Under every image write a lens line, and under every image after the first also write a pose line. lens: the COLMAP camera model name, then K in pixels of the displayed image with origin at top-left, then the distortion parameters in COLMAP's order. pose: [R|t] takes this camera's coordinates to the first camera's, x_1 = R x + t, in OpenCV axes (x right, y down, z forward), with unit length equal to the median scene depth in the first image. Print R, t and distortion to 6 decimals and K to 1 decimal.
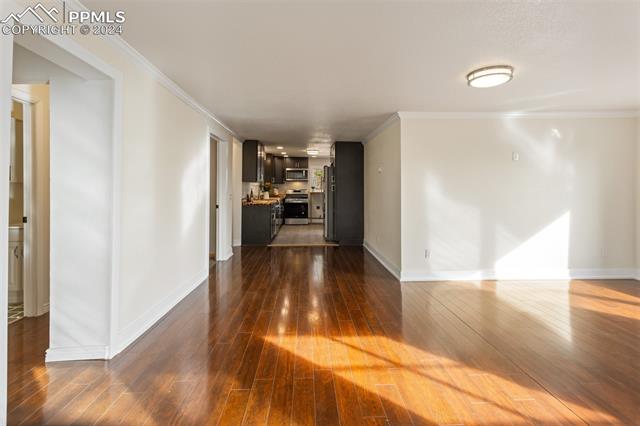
lens RADIAL K [[303.0, 0, 331.3], [0, 303.0, 195.9], [0, 0, 1]] dist [0.024738, -0.000049]
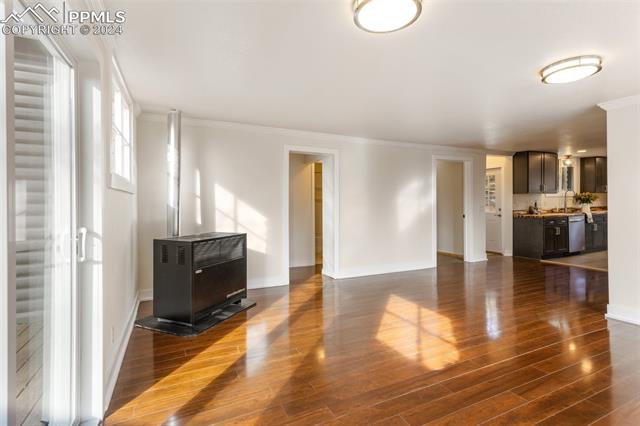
lens RADIAL K [[311.6, 0, 318.9], [0, 311.6, 208.6], [0, 0, 1]] dist [0.000939, 0.000107]
pose [[0.352263, 0.000206, -0.935901, 1.060367], [-0.004171, 0.999990, -0.001349, 0.016213], [0.935892, 0.004379, 0.352260, 0.050598]]
